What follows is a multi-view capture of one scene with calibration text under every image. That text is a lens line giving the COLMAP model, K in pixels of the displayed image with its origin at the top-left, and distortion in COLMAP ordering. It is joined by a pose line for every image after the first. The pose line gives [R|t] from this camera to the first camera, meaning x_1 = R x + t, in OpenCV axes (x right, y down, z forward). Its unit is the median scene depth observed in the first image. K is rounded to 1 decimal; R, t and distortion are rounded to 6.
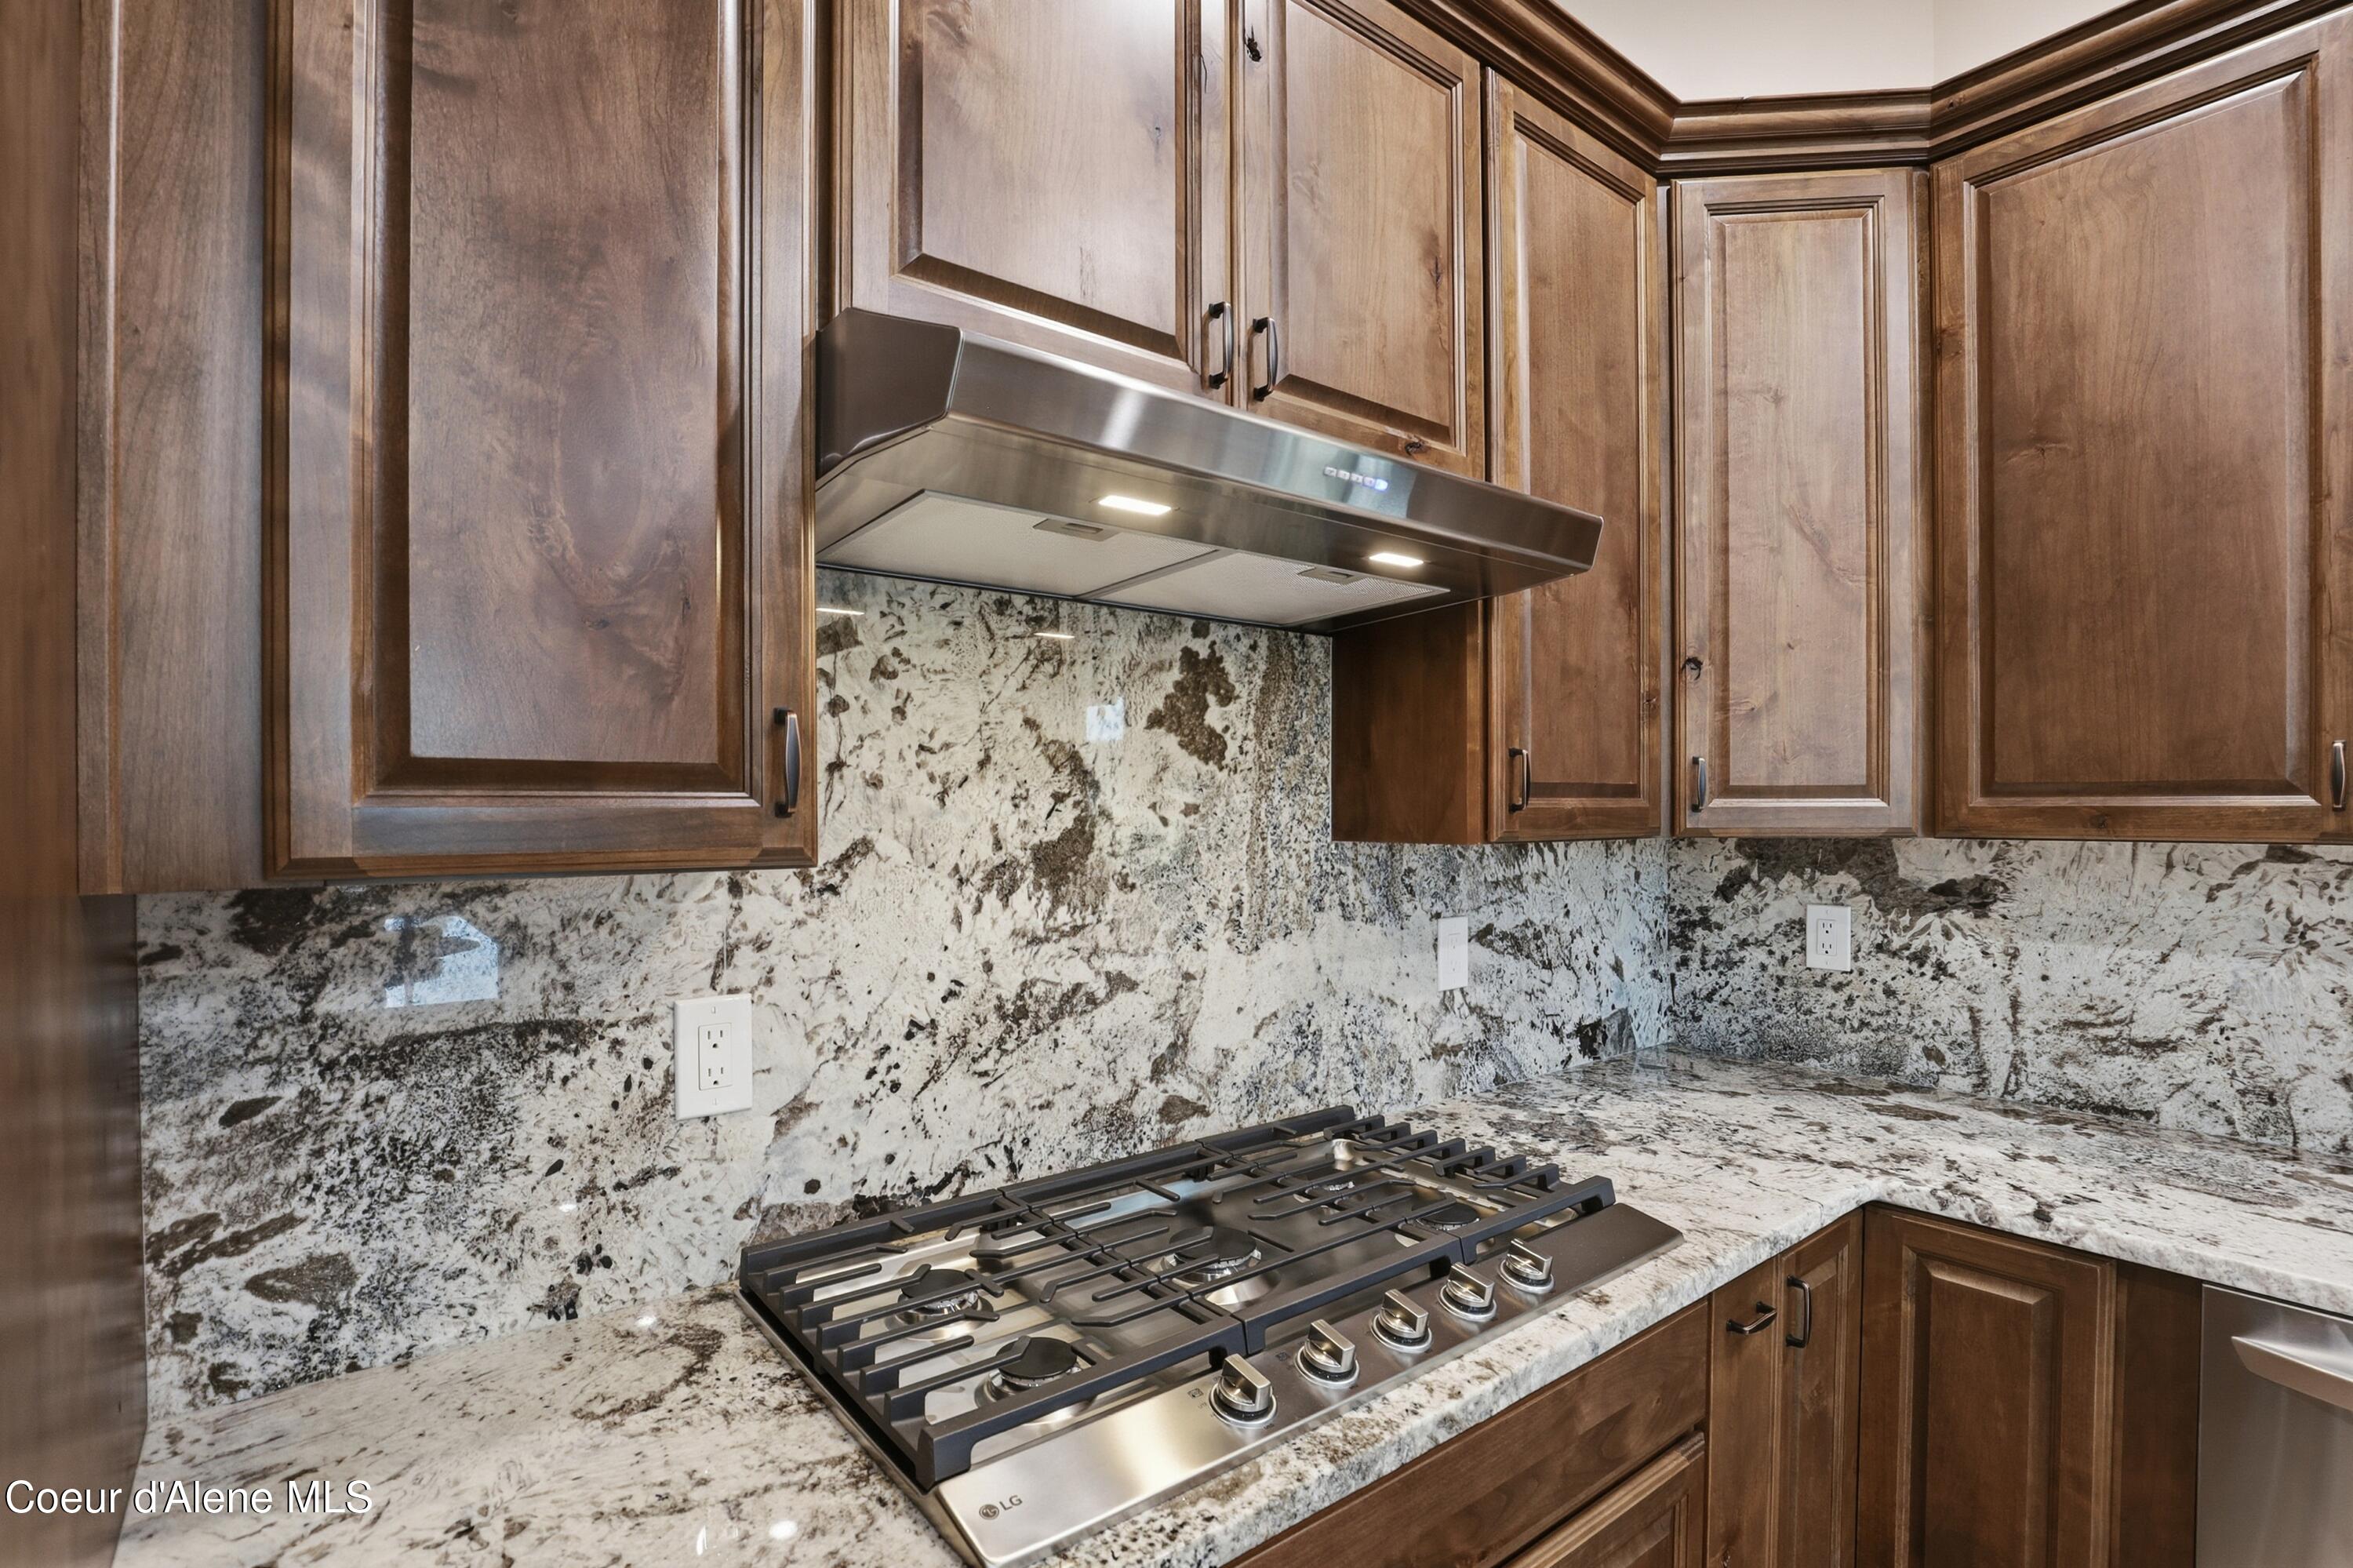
lens RADIAL K [[1103.6, 0, 1148.0], [0, 1103.6, 815.7], [0, 0, 1]] dist [-0.034607, 0.006399]
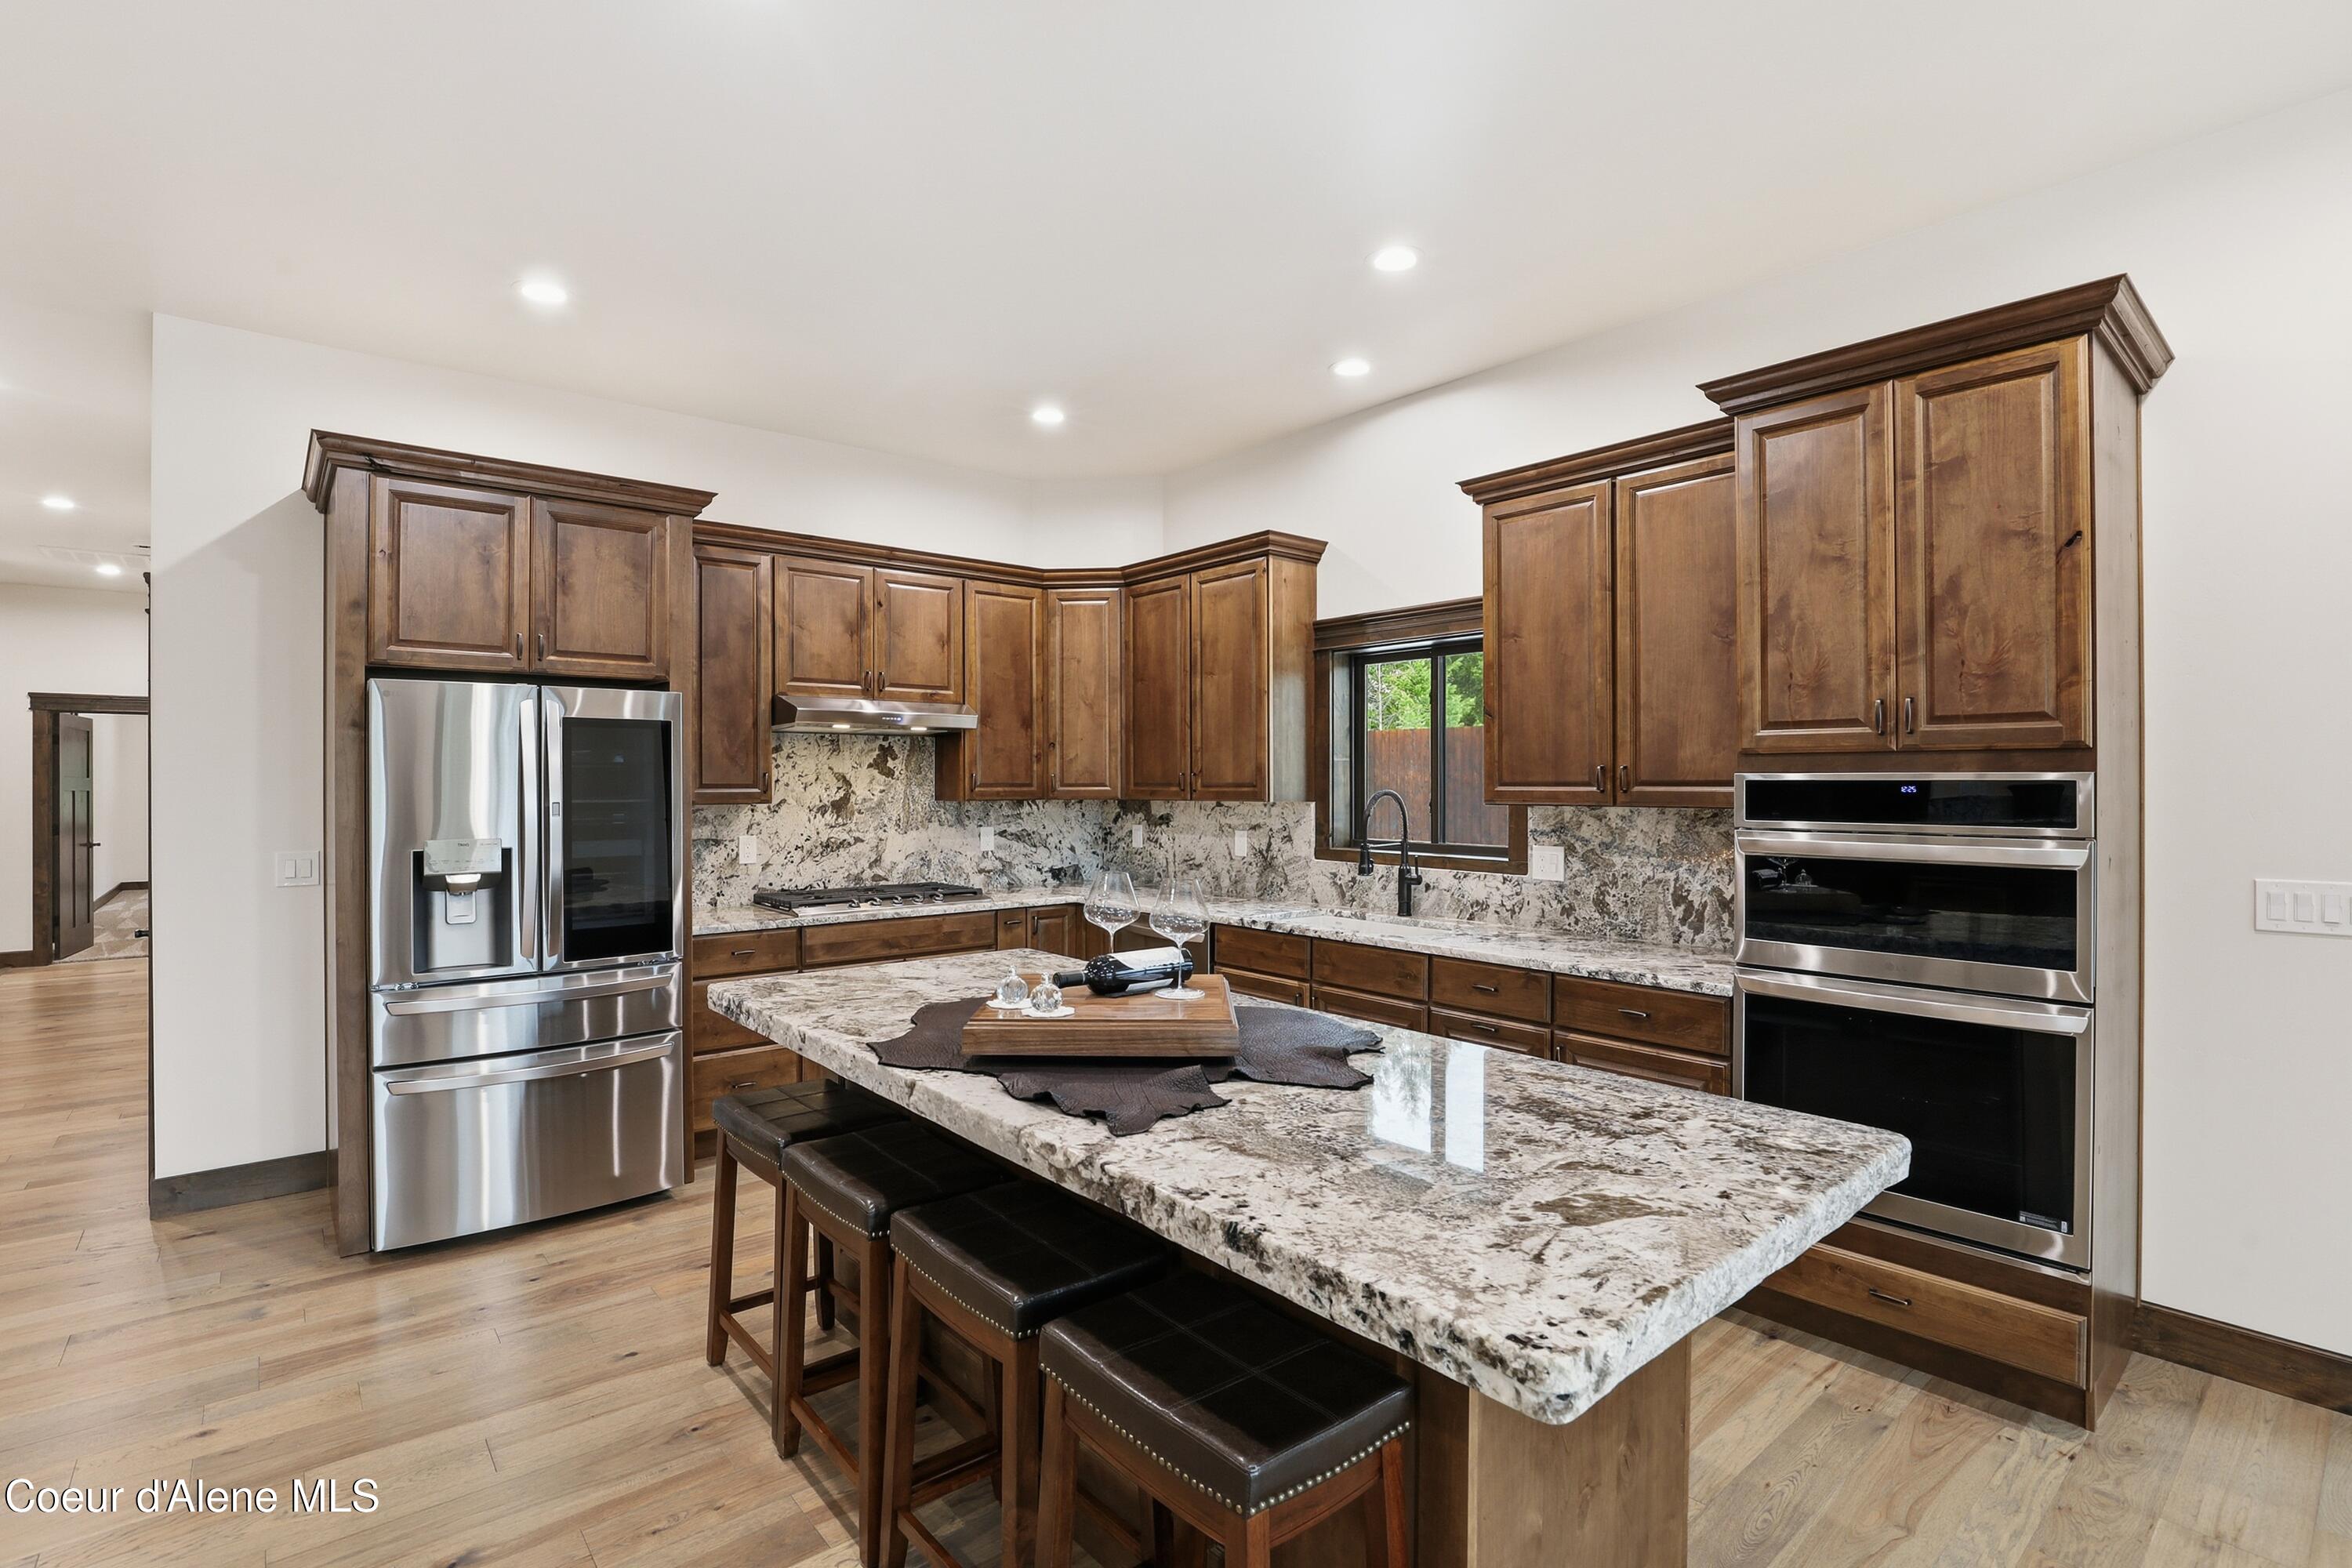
lens RADIAL K [[1103.1, 0, 1151.7], [0, 1103.1, 780.4], [0, 0, 1]] dist [-0.034607, 0.006399]
pose [[0.999404, -0.000487, 0.034511, 0.755768], [0.000795, 0.999960, -0.008922, -0.007660], [-0.034506, 0.008944, 0.999364, -2.446963]]
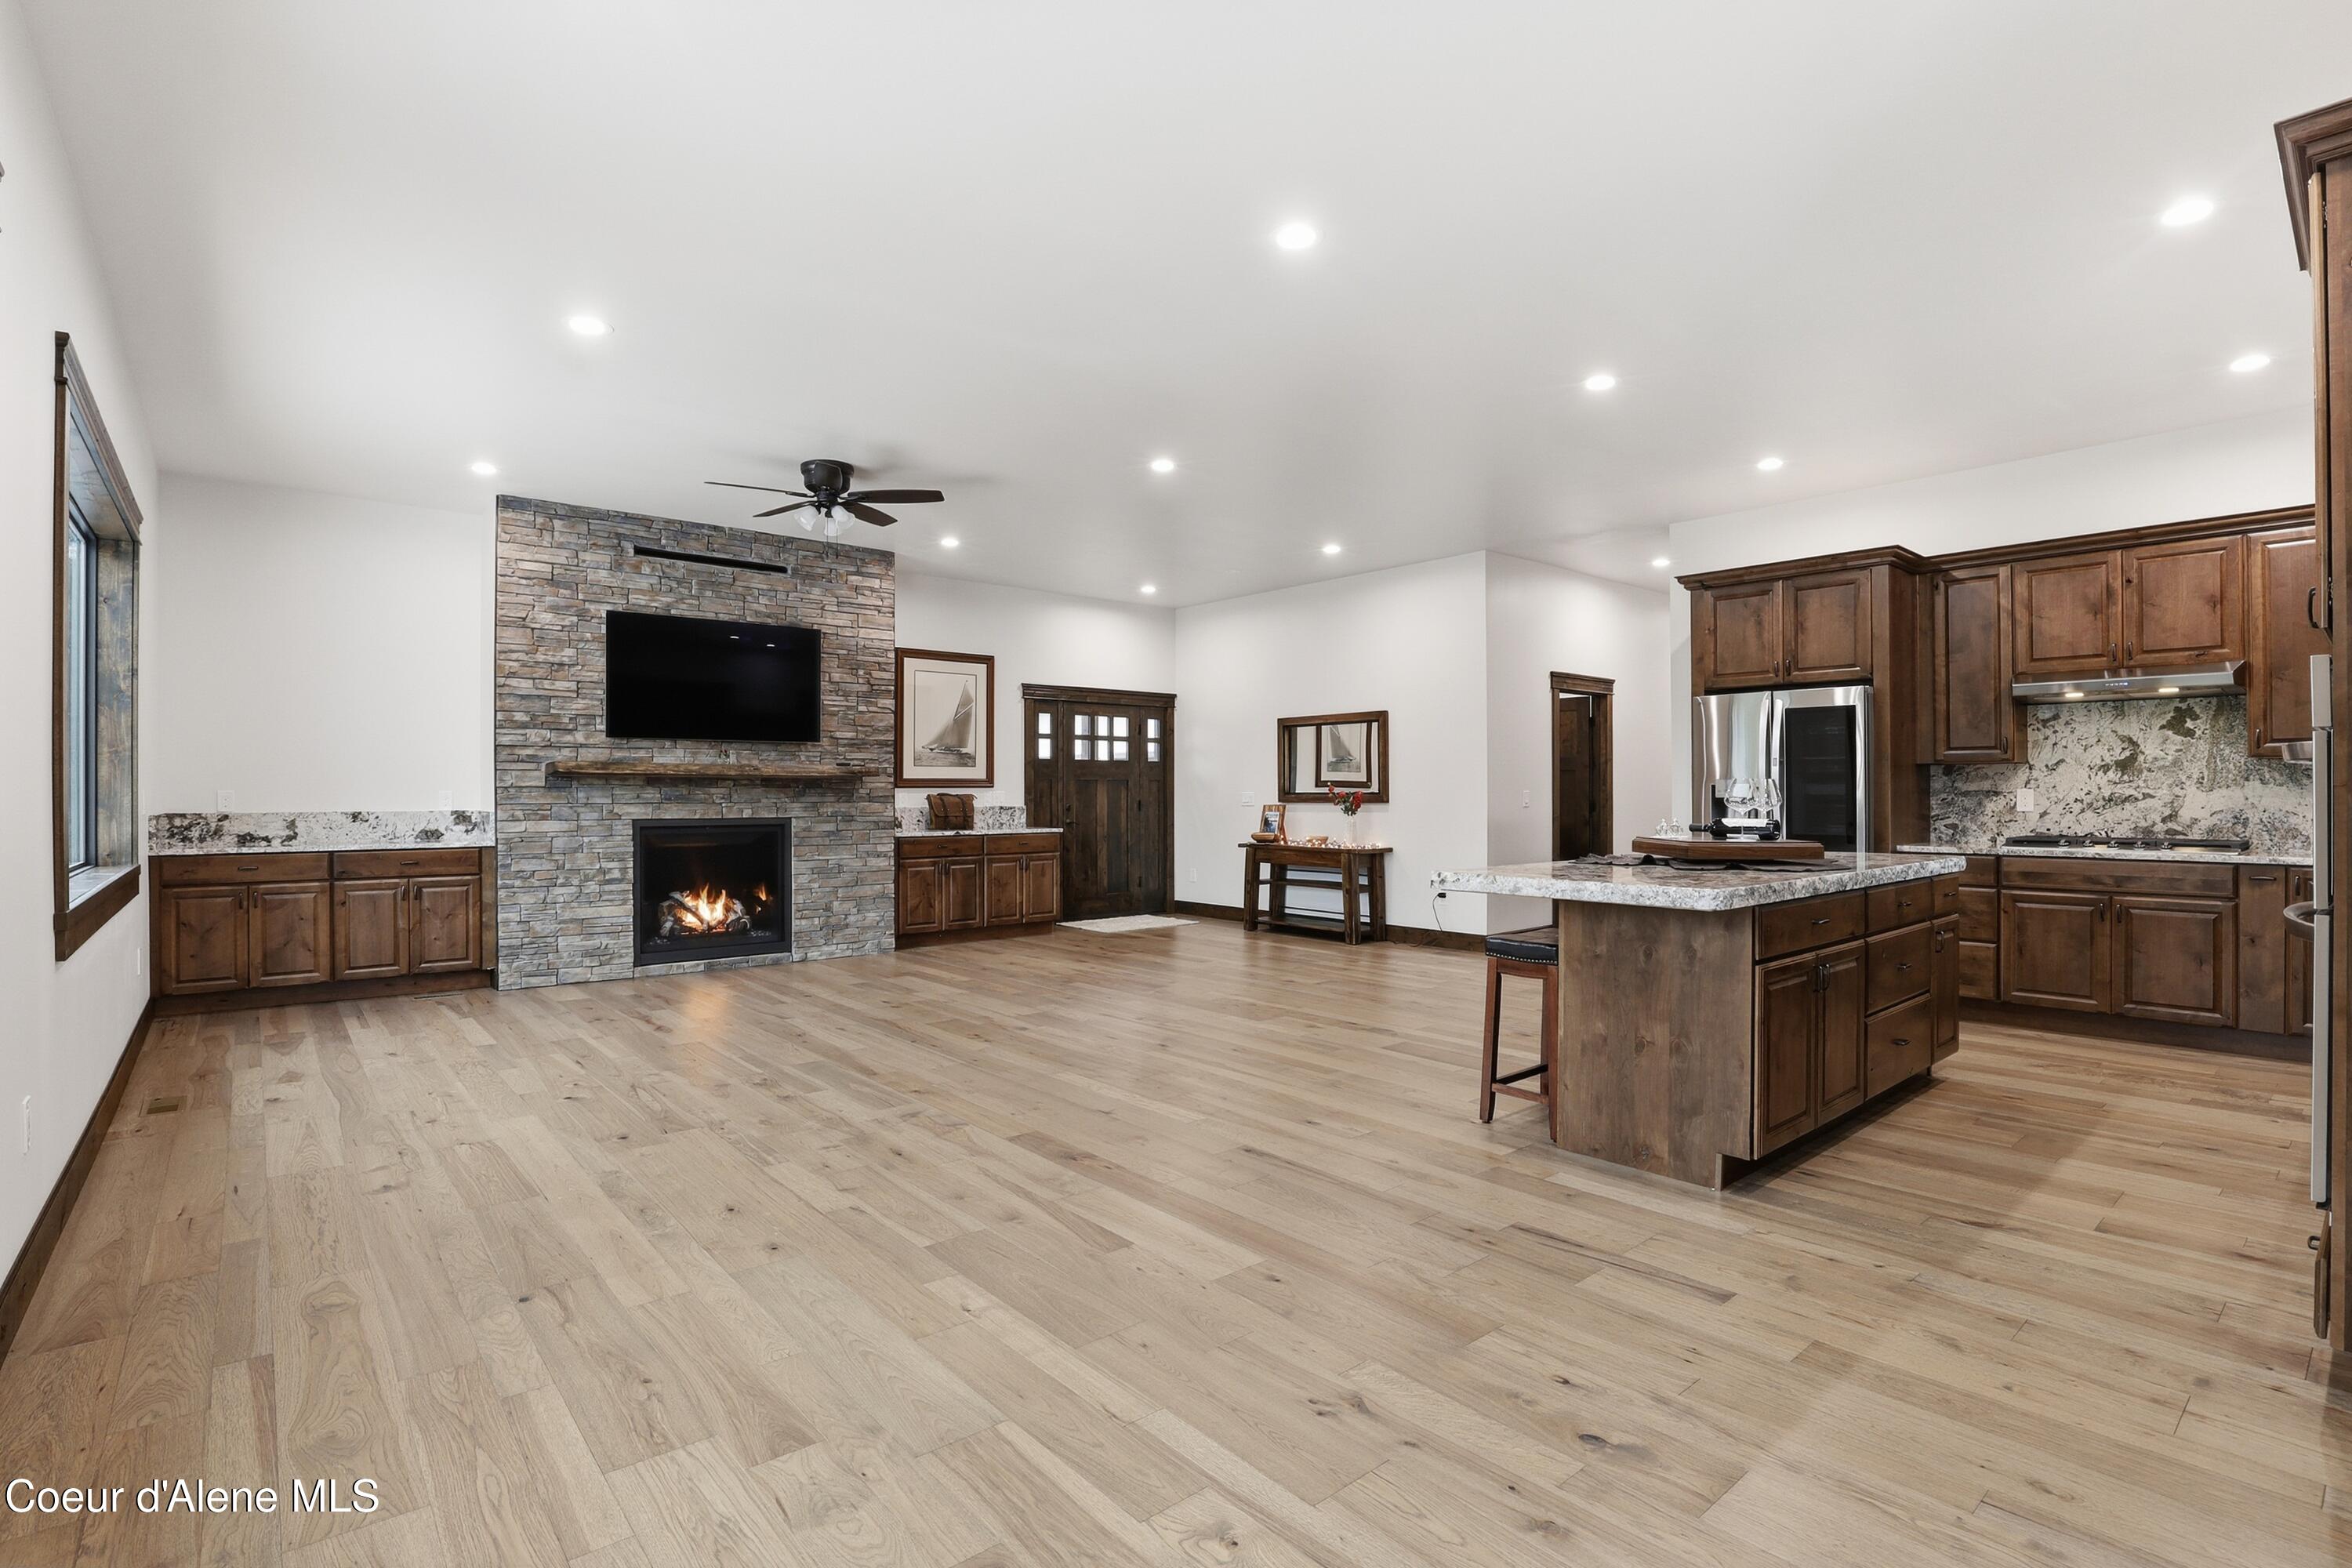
lens RADIAL K [[1103.1, 0, 1157.8], [0, 1103.1, 791.0], [0, 0, 1]] dist [-0.034607, 0.006399]
pose [[0.043887, 0.000136, -0.999036, 3.428471], [-0.006456, 0.999979, -0.000147, 0.149938], [0.999016, 0.006457, 0.043887, -2.522625]]
